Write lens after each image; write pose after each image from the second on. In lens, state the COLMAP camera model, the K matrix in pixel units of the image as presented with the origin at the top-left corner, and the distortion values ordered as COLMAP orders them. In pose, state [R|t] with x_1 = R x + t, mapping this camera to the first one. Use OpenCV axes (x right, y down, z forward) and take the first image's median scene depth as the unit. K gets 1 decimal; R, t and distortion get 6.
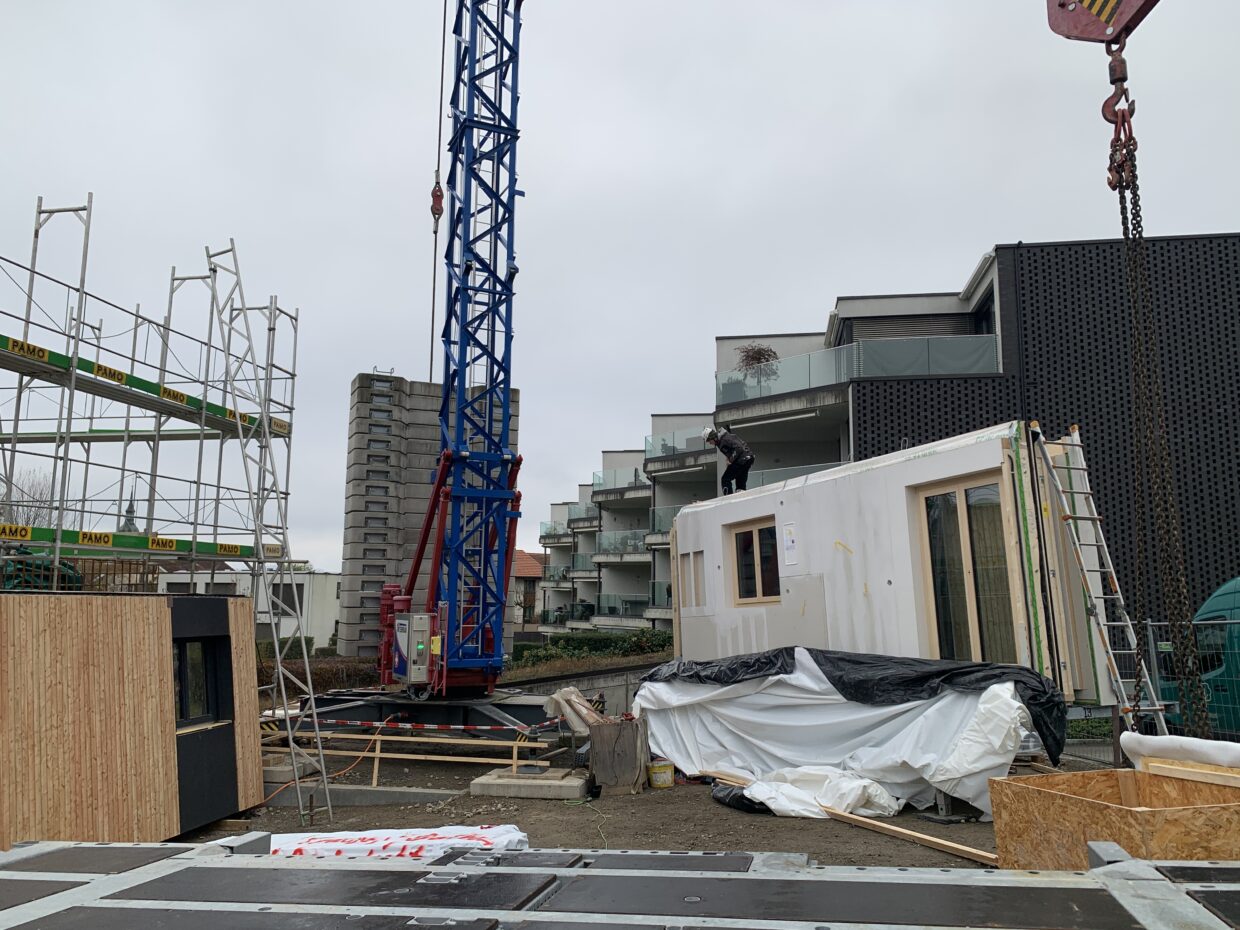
lens RADIAL K [[967.7, 0, 620.0], [0, 967.7, 465.0], [0, 0, 1]] dist [-0.001014, 0.005462]
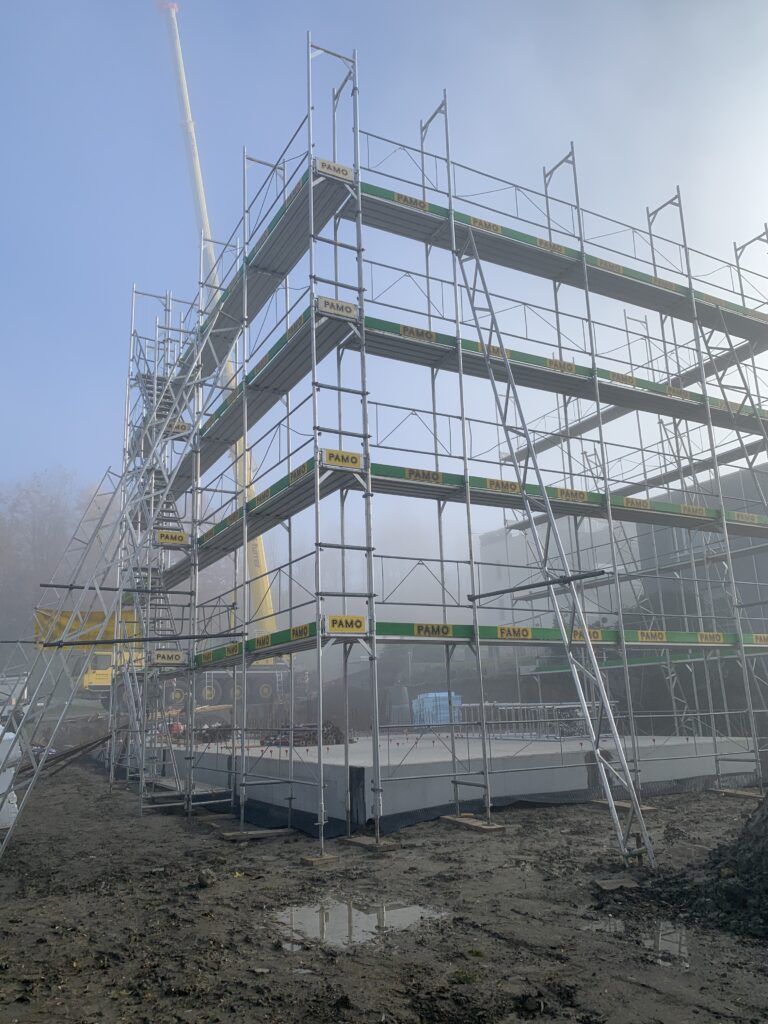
lens RADIAL K [[799.2, 0, 384.0], [0, 799.2, 512.0], [0, 0, 1]] dist [-0.001014, 0.005462]
pose [[0.633604, -0.183244, -0.751643, 0.080307], [0.121589, 0.983057, -0.137167, 0.050398], [0.764043, -0.004482, 0.645149, 0.309715]]
